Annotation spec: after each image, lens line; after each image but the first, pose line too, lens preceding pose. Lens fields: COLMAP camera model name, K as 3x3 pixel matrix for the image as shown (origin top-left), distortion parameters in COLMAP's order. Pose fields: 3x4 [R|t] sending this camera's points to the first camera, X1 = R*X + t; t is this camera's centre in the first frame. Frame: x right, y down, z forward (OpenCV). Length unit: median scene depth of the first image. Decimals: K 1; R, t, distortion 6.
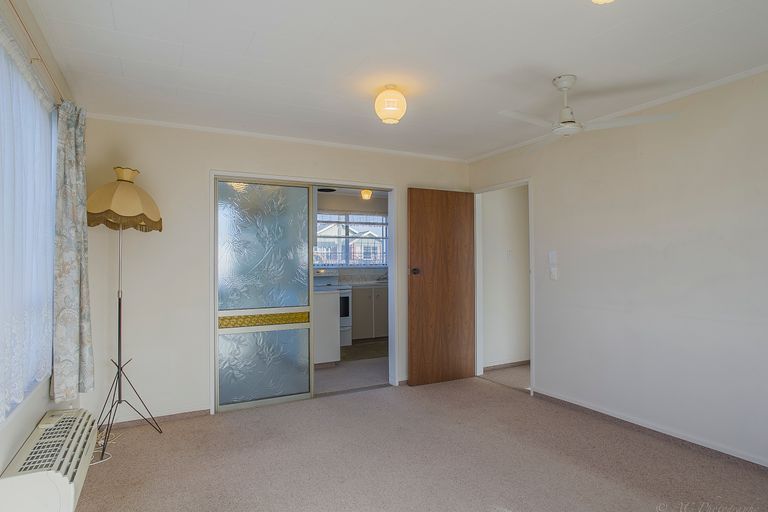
lens RADIAL K [[441.2, 0, 385.8], [0, 441.2, 257.7], [0, 0, 1]] dist [-0.033903, 0.009004]
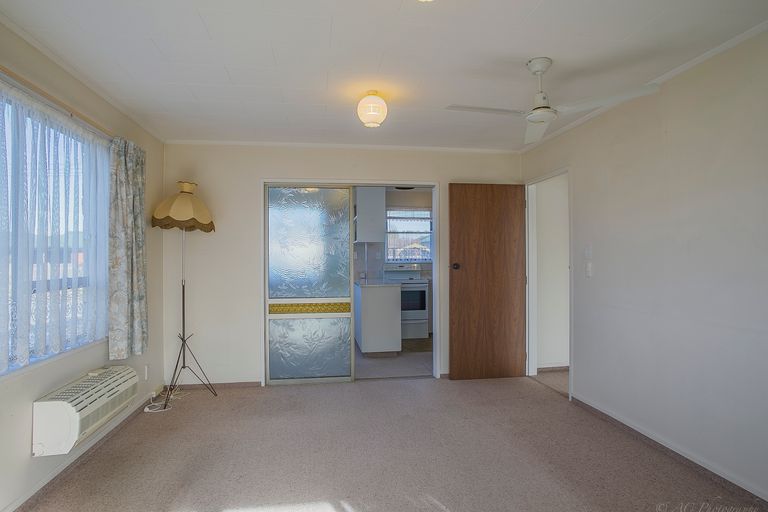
lens RADIAL K [[441.2, 0, 381.2], [0, 441.2, 257.3], [0, 0, 1]] dist [-0.033903, 0.009004]
pose [[0.941896, 0.000840, -0.335905, 0.297618], [0.002842, 0.999941, 0.010469, -0.000319], [0.335894, -0.010815, 0.941838, -0.001380]]
